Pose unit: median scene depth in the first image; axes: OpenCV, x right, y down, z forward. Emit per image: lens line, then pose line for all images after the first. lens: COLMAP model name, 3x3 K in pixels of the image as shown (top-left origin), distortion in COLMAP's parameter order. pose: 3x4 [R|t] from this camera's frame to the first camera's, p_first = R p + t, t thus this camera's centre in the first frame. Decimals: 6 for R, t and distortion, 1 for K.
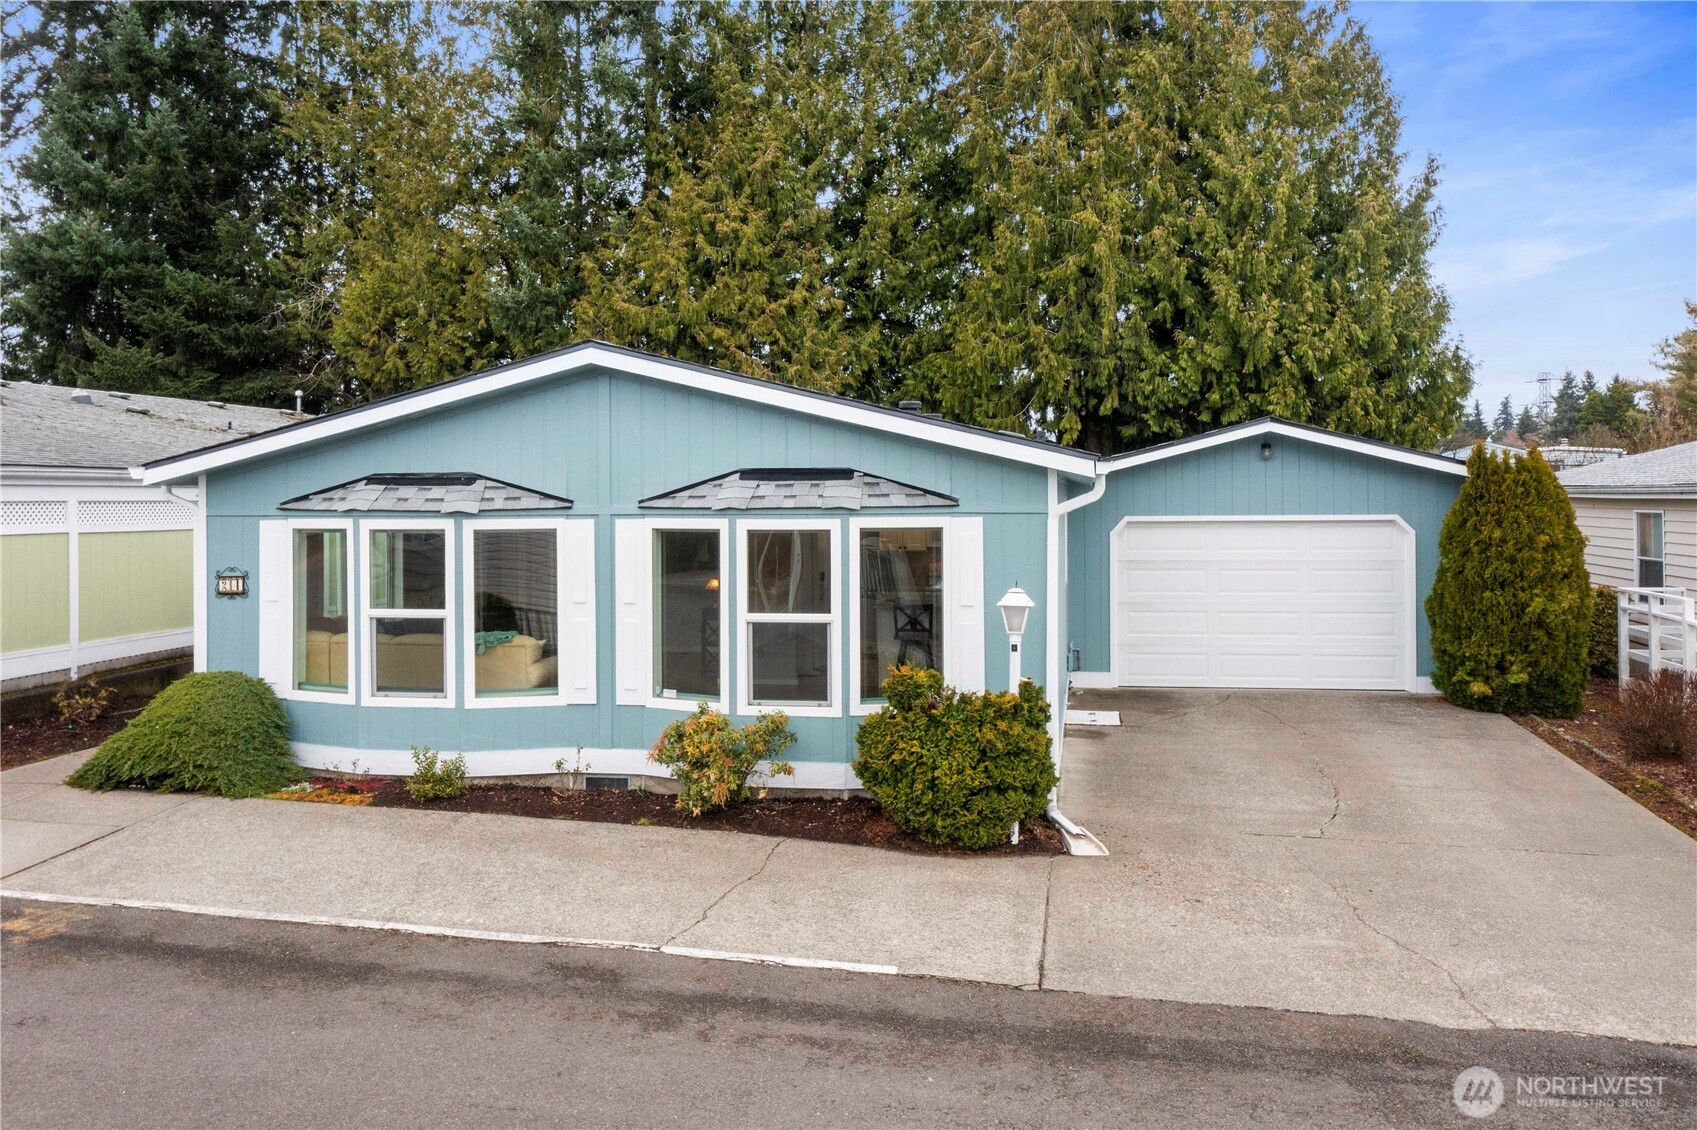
lens RADIAL K [[1364.3, 0, 849.9], [0, 1364.3, 503.5], [0, 0, 1]] dist [0.001016, 0.000919]
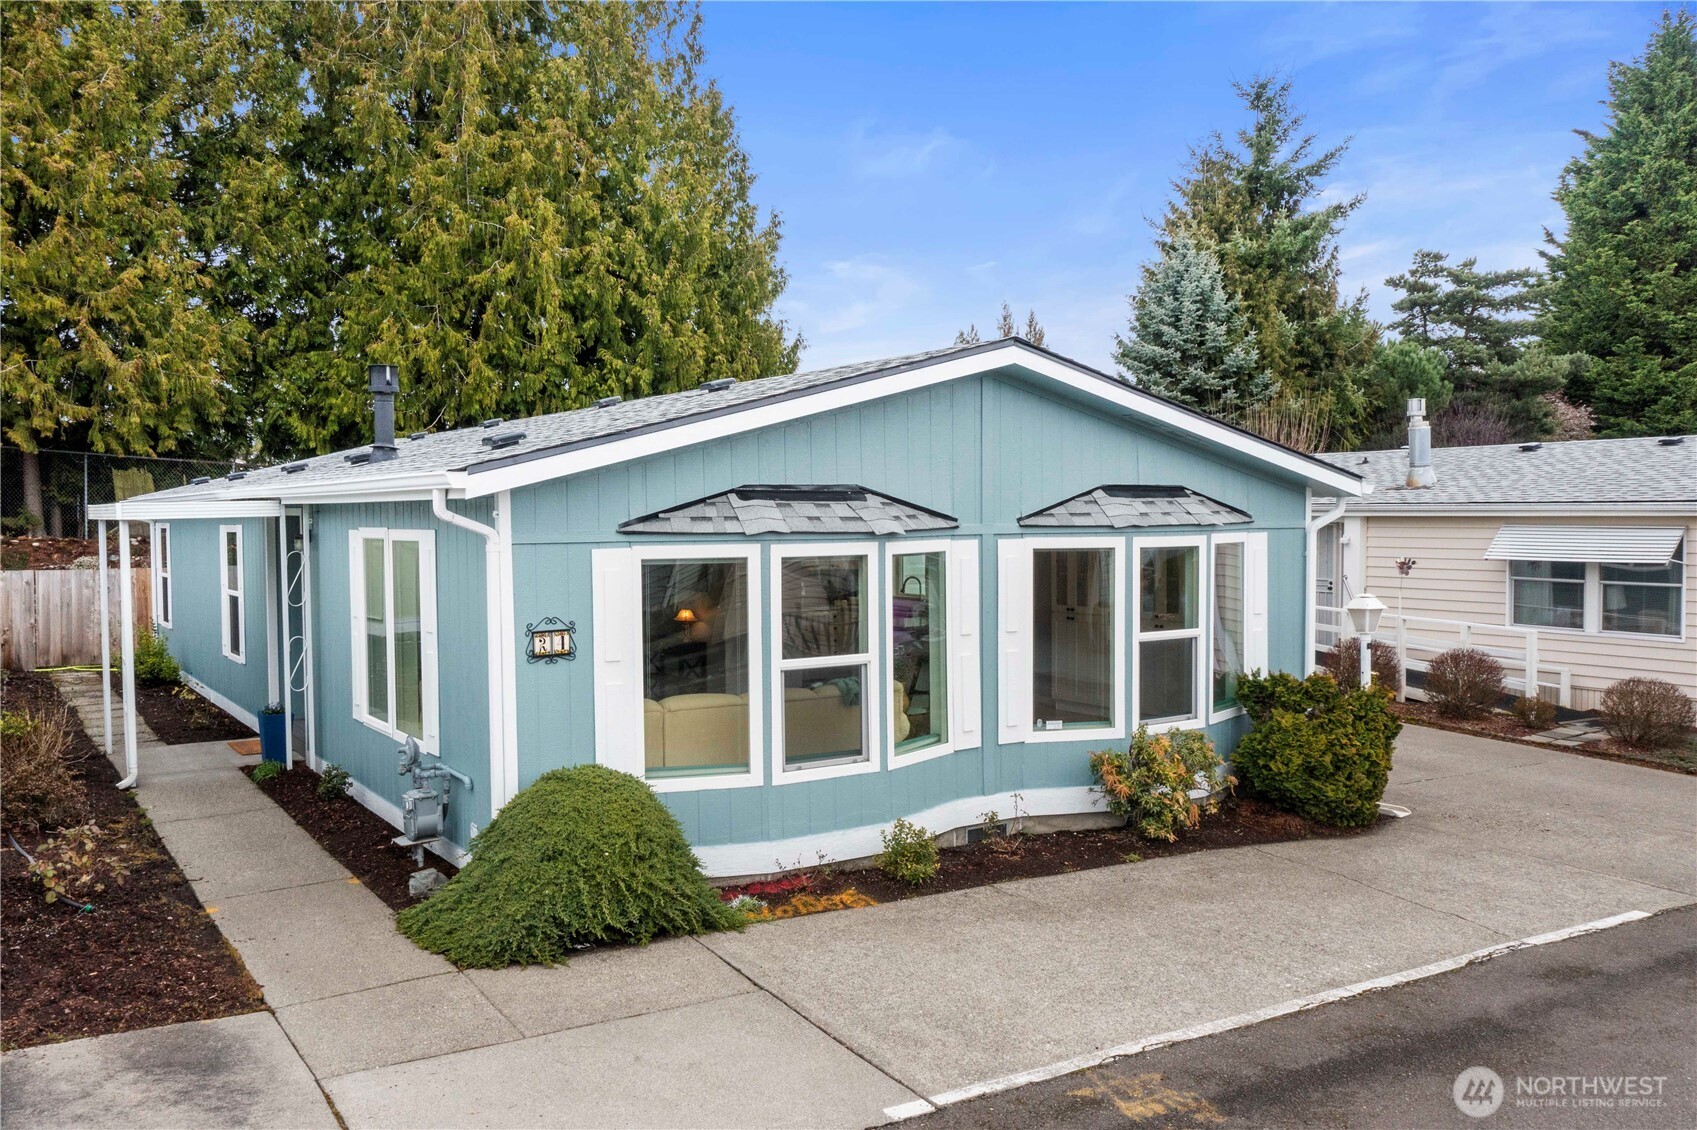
lens RADIAL K [[1343.1, 0, 848.5], [0, 1343.1, 565.0], [0, 0, 1]] dist [-0.002623, 0.000420]
pose [[0.736123, -0.027791, 0.676277, -0.841505], [0.006712, 0.999407, 0.033764, -0.002142], [-0.676814, -0.020315, 0.735874, 0.414298]]
